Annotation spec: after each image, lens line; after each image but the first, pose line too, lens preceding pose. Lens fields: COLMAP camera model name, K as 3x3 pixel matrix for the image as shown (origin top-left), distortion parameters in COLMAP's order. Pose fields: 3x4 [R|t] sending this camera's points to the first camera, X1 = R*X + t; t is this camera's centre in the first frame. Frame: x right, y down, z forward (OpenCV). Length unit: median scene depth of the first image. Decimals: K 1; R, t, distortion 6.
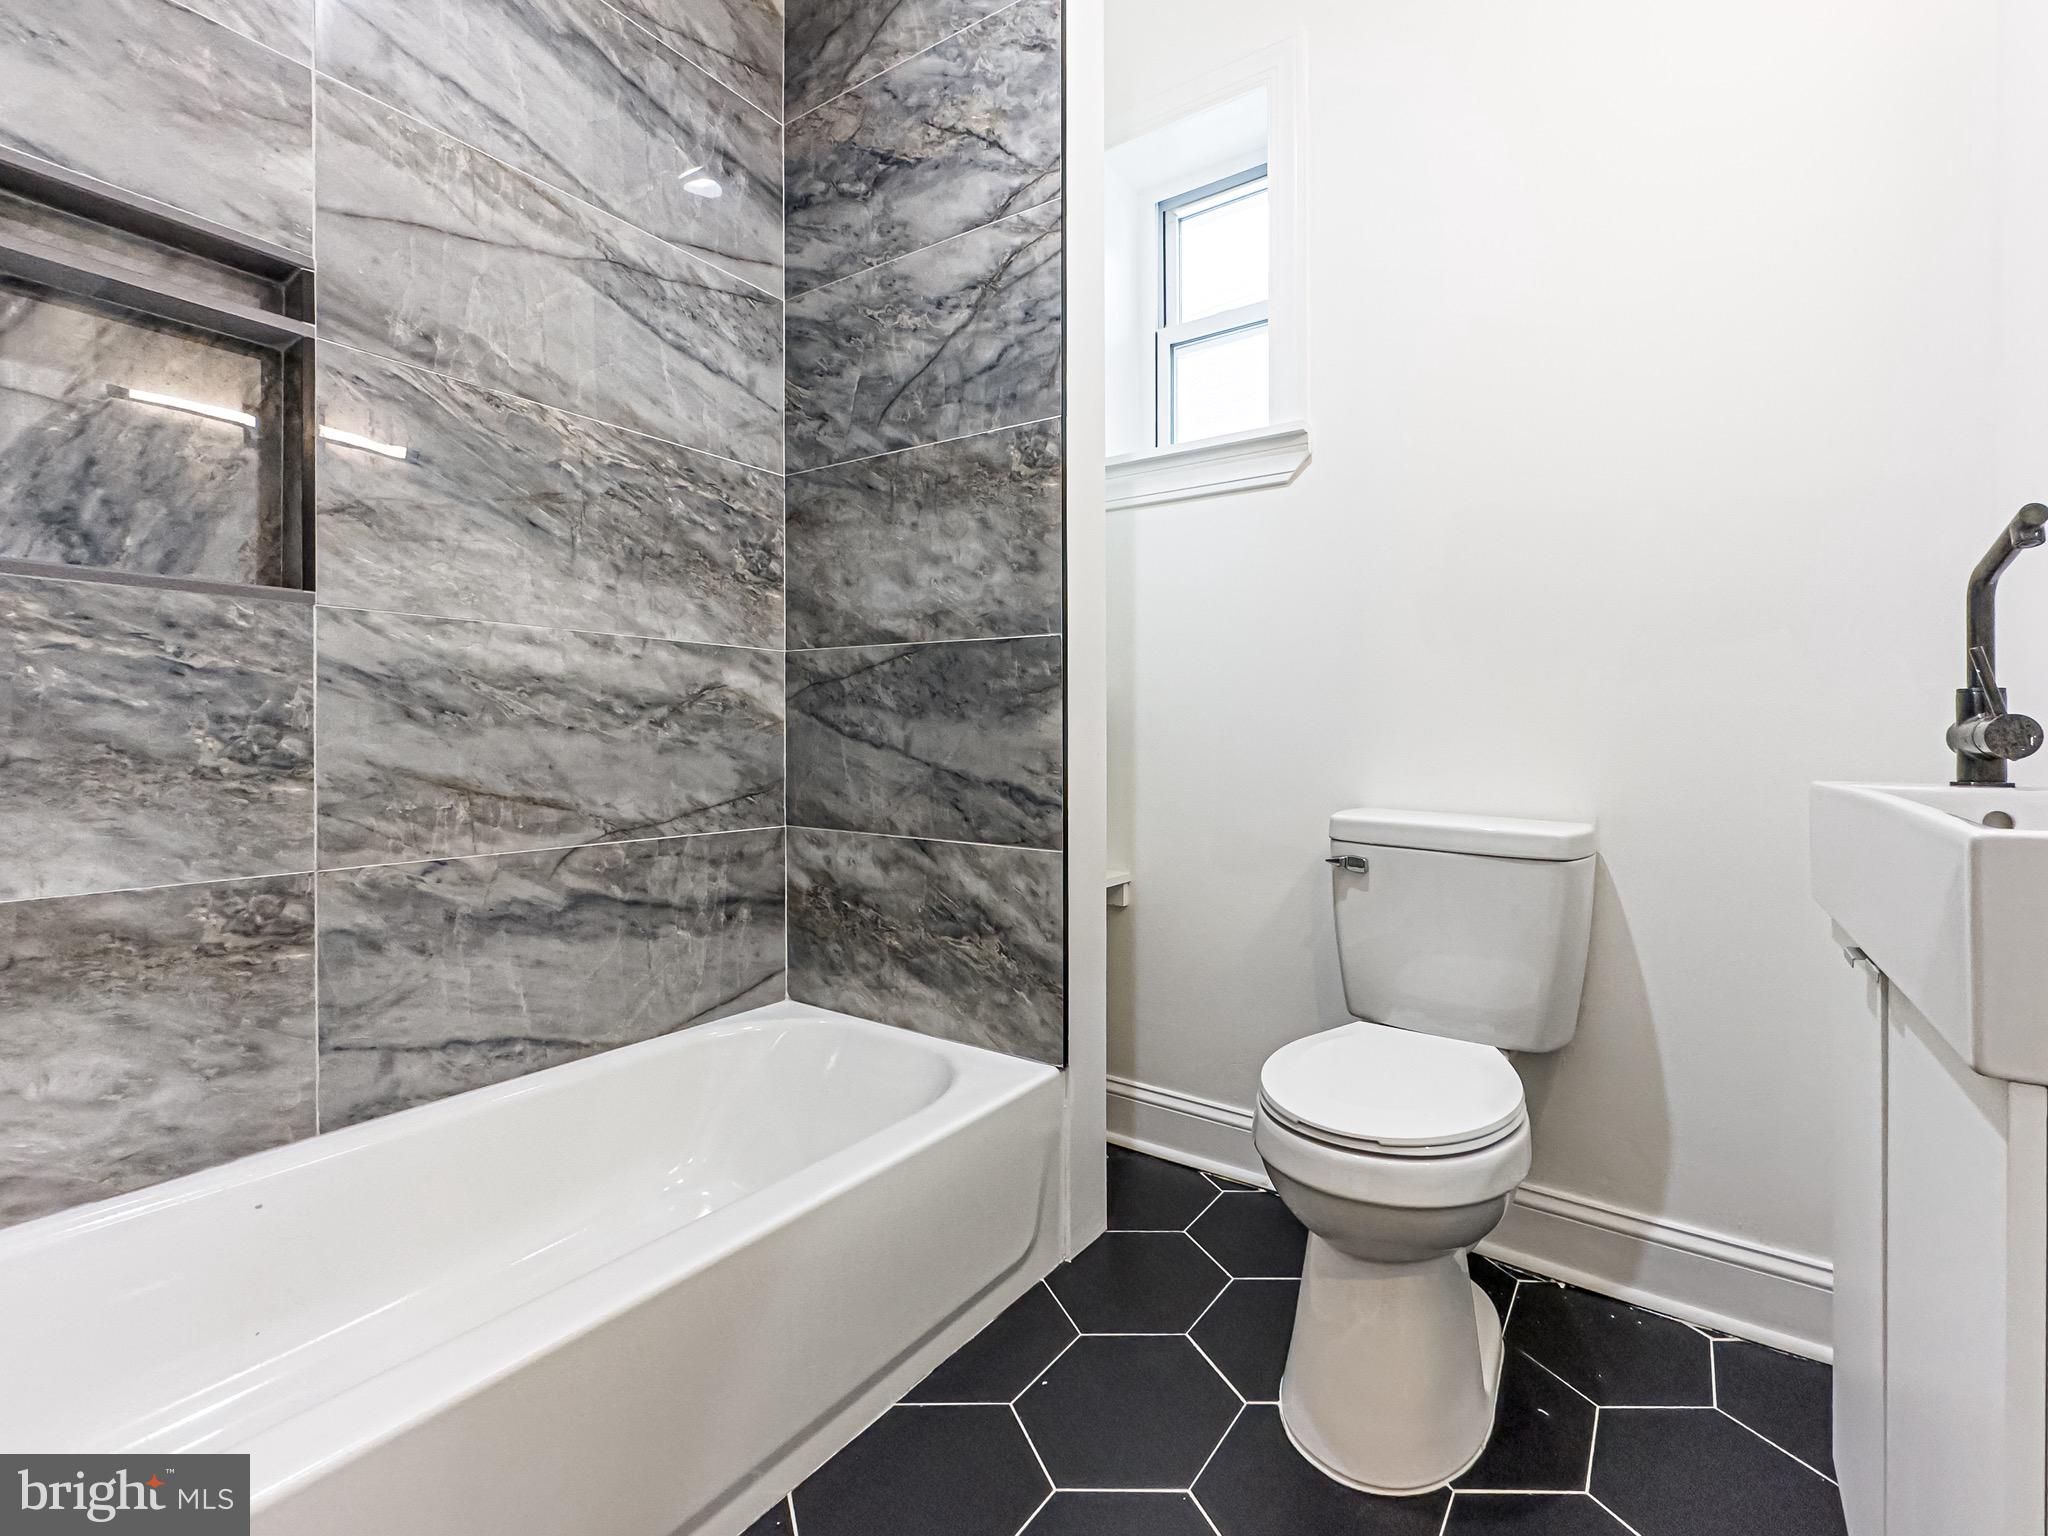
lens RADIAL K [[823.2, 0, 1113.6], [0, 823.2, 738.8], [0, 0, 1]] dist [-0.000328, 0.000523]
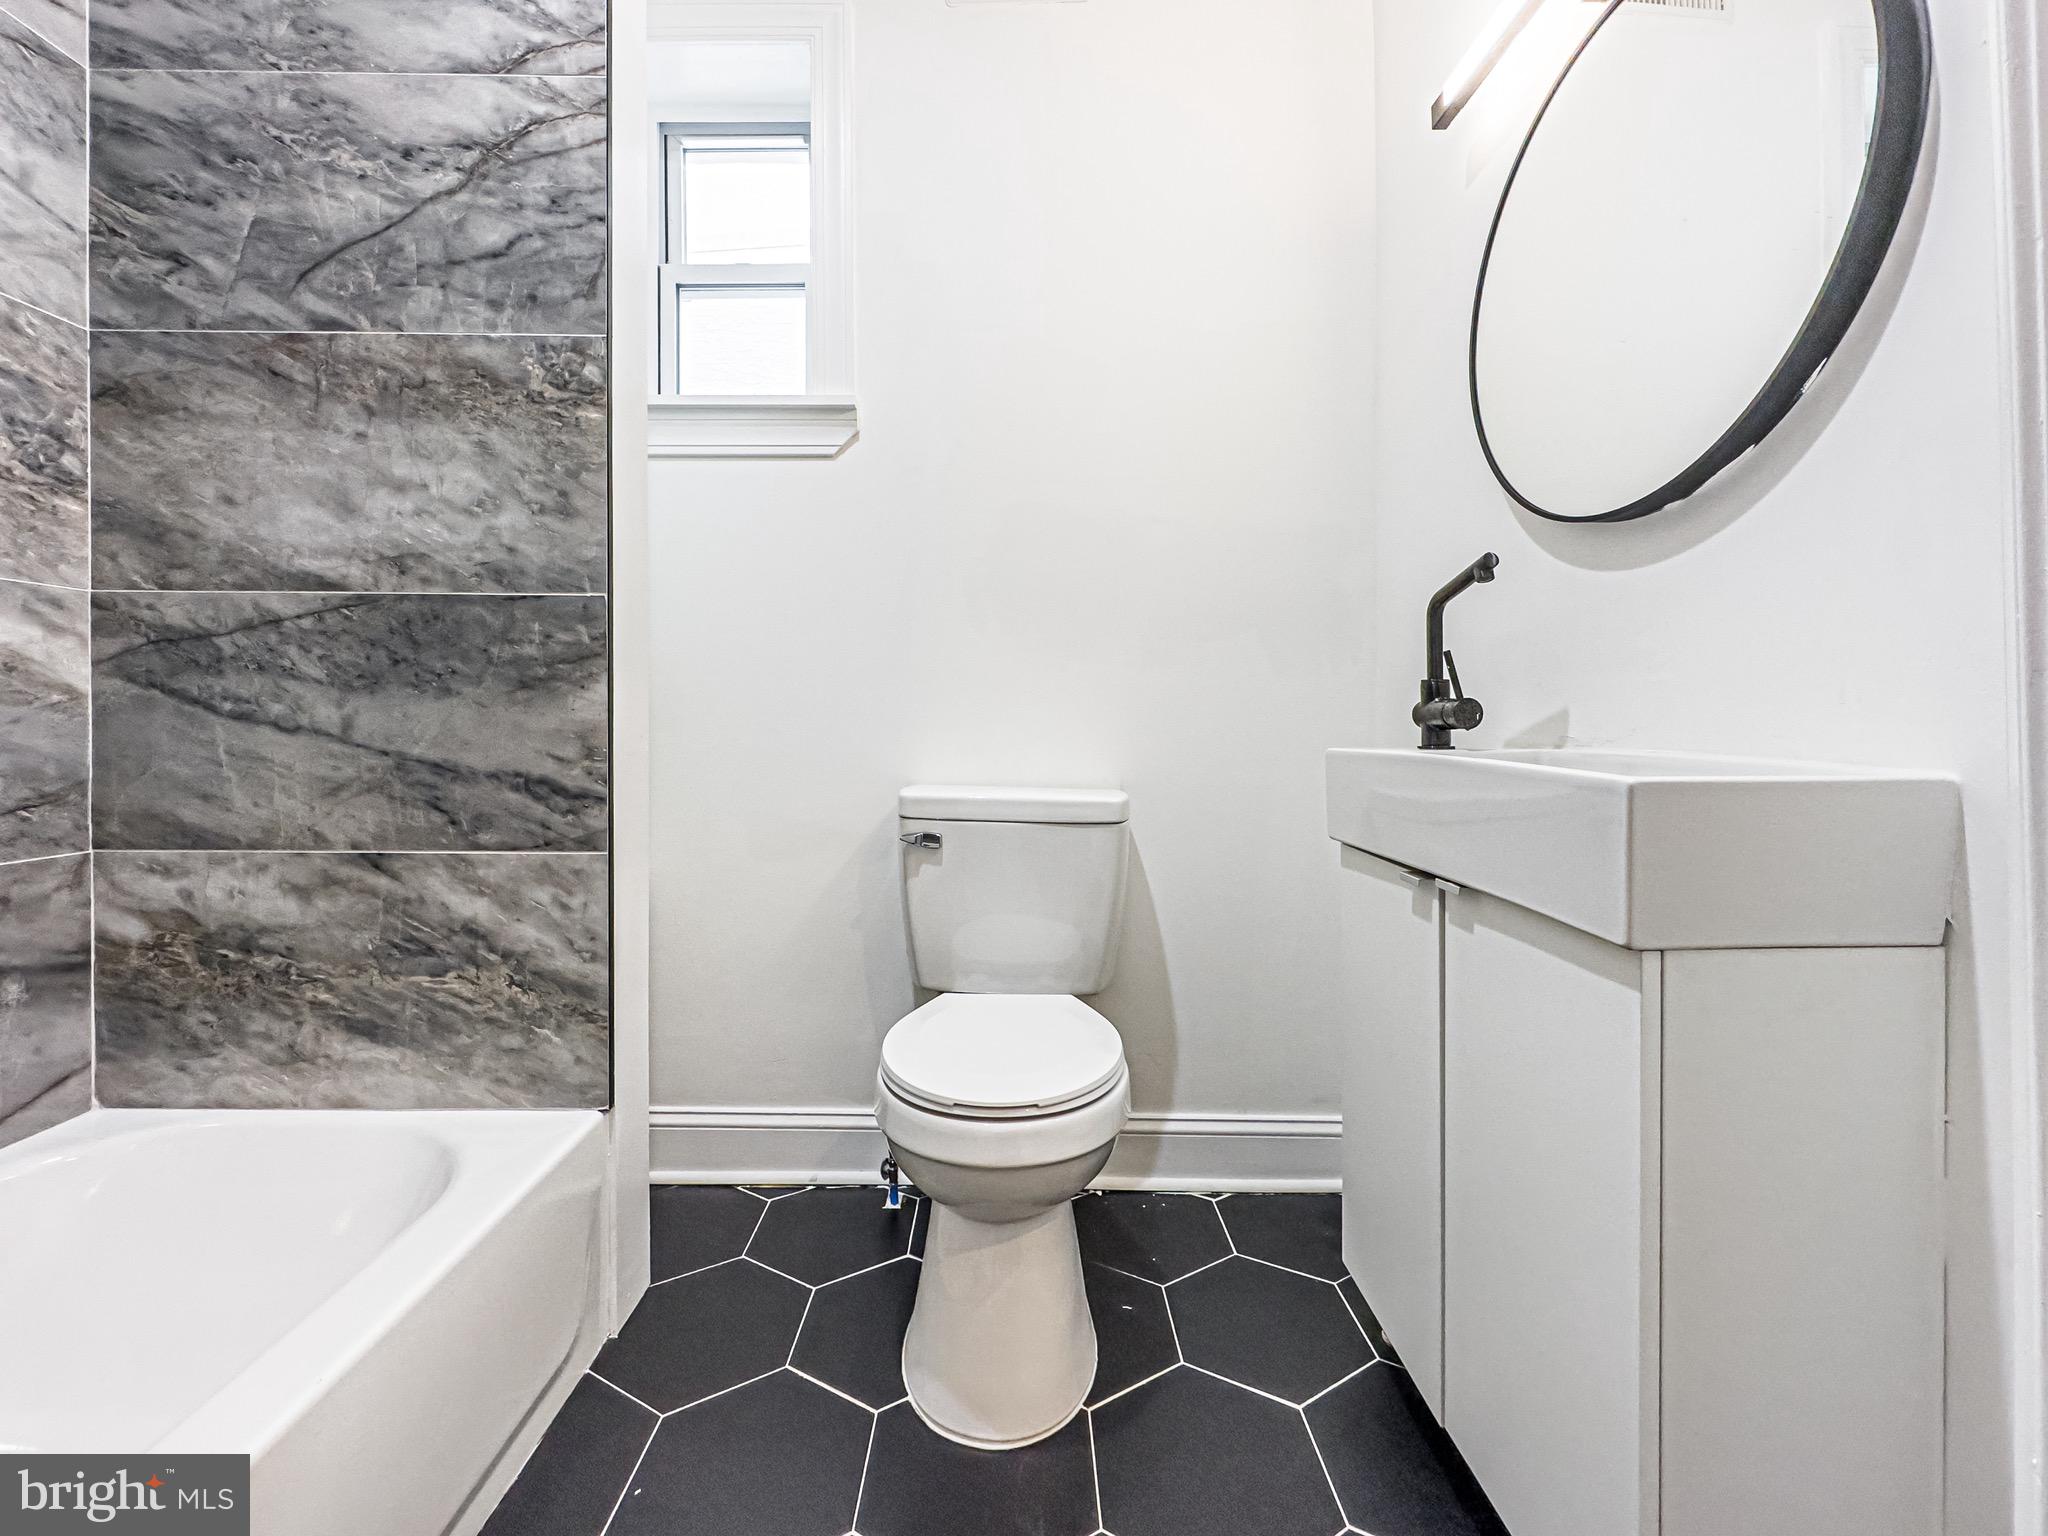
lens RADIAL K [[823.2, 0, 944.3], [0, 823.2, 716.5], [0, 0, 1]] dist [-0.000328, 0.000523]
pose [[0.865628, -0.003019, 0.500678, -0.167690], [0.004445, 0.999989, -0.001656, 0.000455], [-0.500667, 0.003659, 0.865632, 0.088196]]
